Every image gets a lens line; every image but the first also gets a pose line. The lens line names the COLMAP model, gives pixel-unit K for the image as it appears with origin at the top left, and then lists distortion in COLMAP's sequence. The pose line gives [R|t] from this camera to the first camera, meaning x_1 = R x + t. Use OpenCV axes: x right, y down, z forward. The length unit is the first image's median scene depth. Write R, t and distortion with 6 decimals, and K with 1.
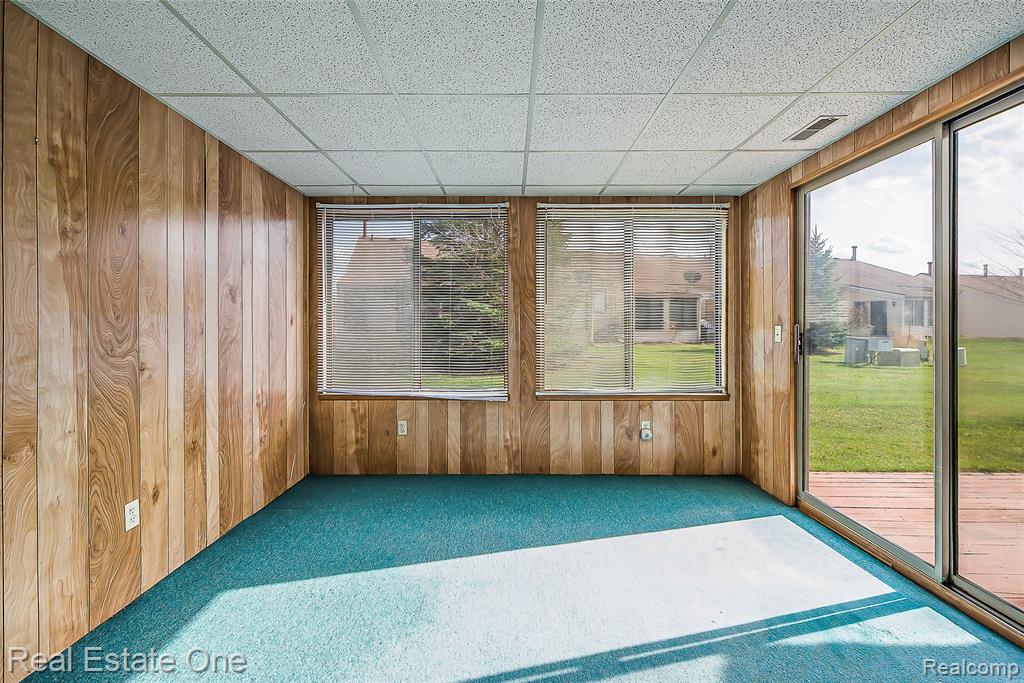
lens RADIAL K [[422.9, 0, 515.2], [0, 422.9, 328.8], [0, 0, 1]] dist [0.002818, 0.000225]
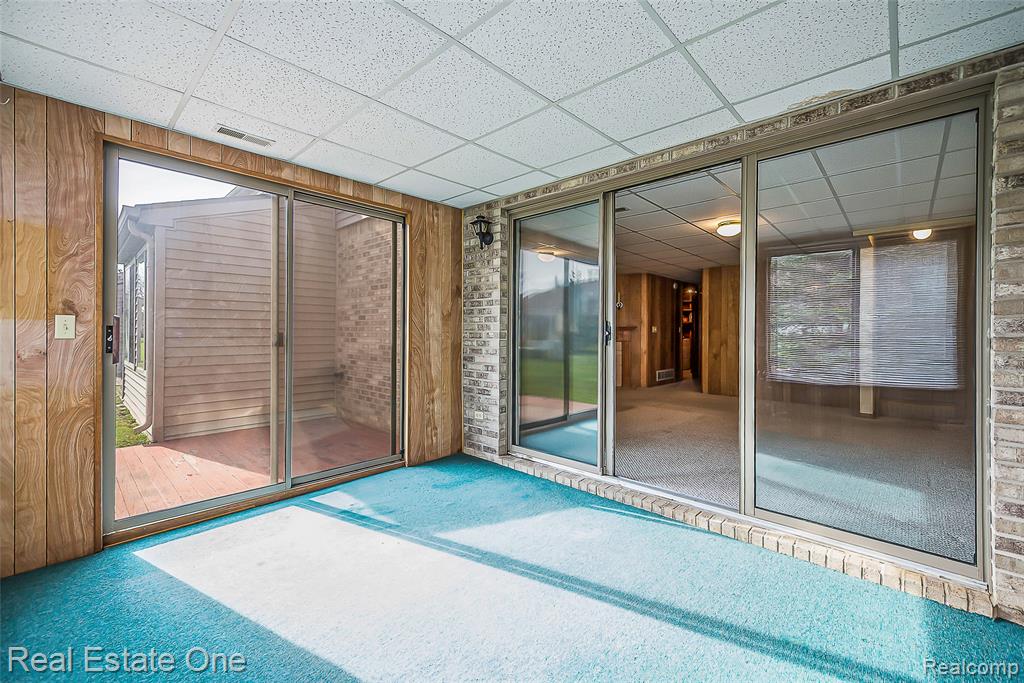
lens RADIAL K [[422.9, 0, 515.2], [0, 422.9, 328.8], [0, 0, 1]] dist [0.002818, 0.000225]
pose [[-0.723324, -0.000080, 0.690508, -0.548440], [-0.004260, 0.999981, -0.004347, 0.021175], [-0.690495, -0.006086, -0.723311, 1.324680]]
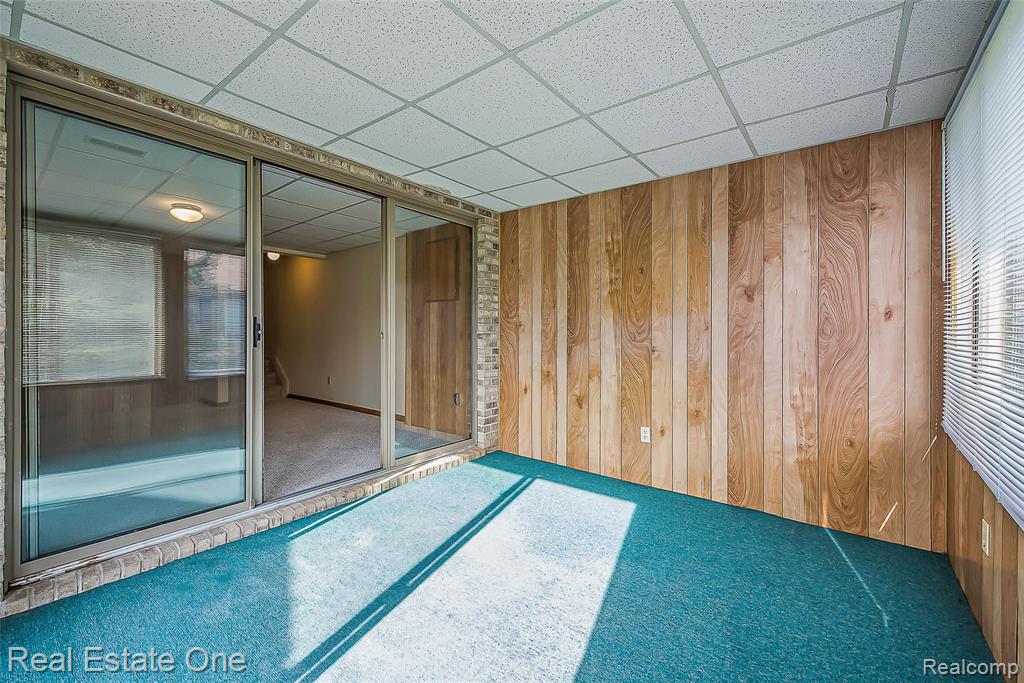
lens RADIAL K [[427.9, 0, 509.8], [0, 427.9, 334.3], [0, 0, 1]] dist [0.000874, -0.000019]
pose [[-0.627416, -0.000478, -0.778684, 0.645110], [-0.006264, 0.999971, 0.004434, 0.024061], [0.778659, 0.007659, -0.627401, 1.360141]]
